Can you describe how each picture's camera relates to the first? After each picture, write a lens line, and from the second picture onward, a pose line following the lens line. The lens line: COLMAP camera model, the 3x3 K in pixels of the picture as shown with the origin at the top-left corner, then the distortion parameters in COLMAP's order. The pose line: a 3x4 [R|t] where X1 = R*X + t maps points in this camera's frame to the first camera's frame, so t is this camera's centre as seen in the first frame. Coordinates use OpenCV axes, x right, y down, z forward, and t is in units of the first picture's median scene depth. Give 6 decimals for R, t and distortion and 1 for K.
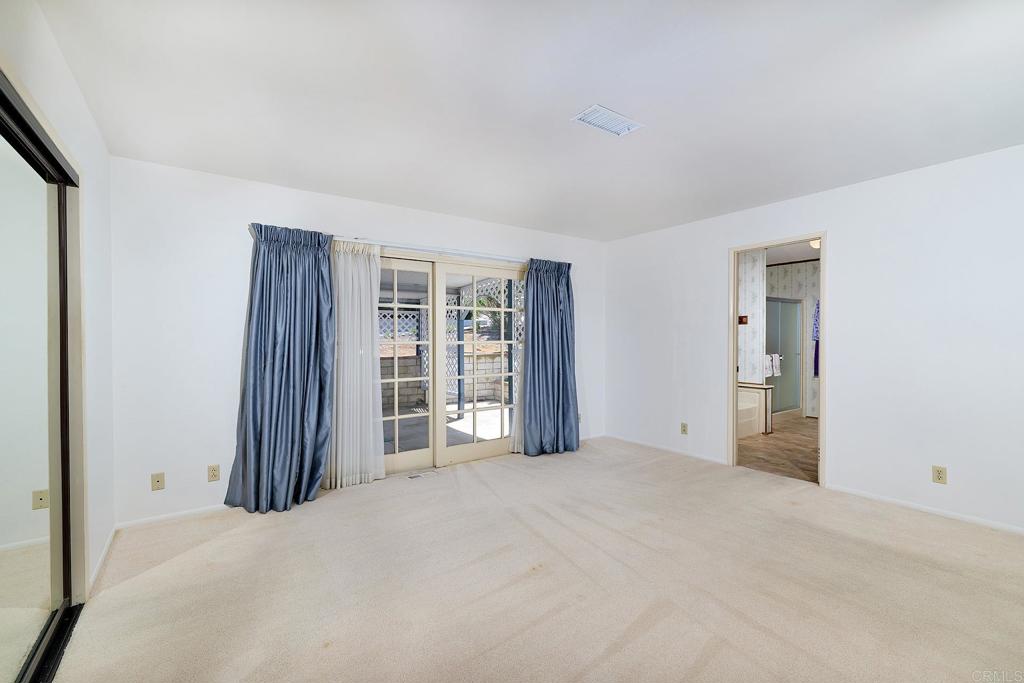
lens RADIAL K [[443.5, 0, 509.3], [0, 443.5, 340.3], [0, 0, 1]] dist [-0.004116, -0.000226]
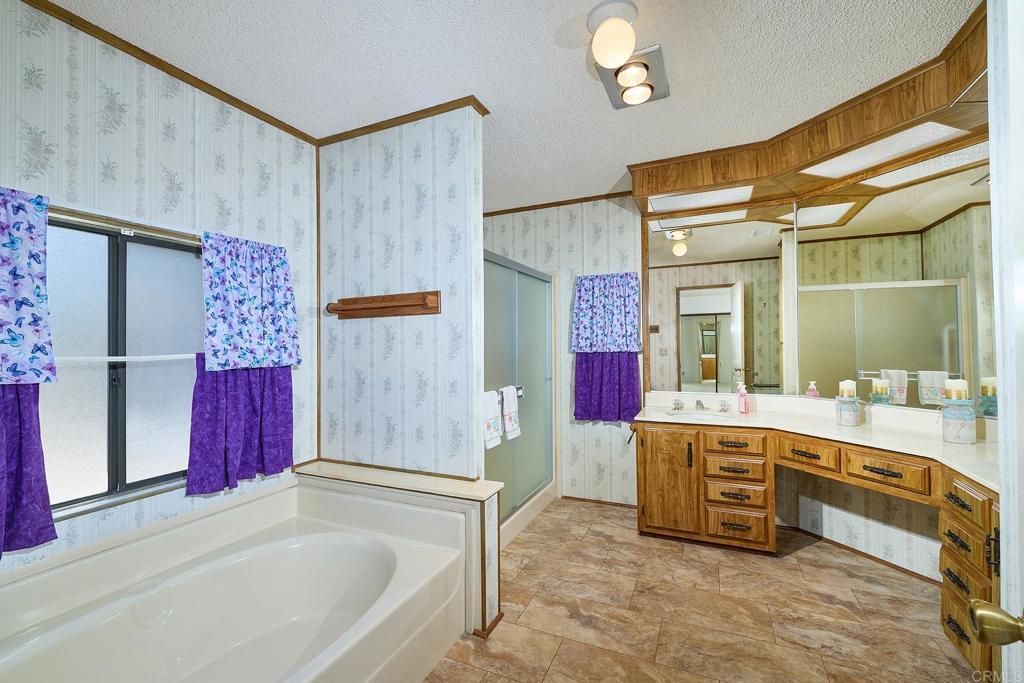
lens RADIAL K [[443.5, 0, 511.9], [0, 443.5, 340.5], [0, 0, 1]] dist [-0.004116, -0.000226]
pose [[0.864036, -0.003789, 0.503416, 0.388398], [0.013770, 0.999775, -0.016109, -0.006887], [-0.503242, 0.020850, 0.863894, 0.627206]]
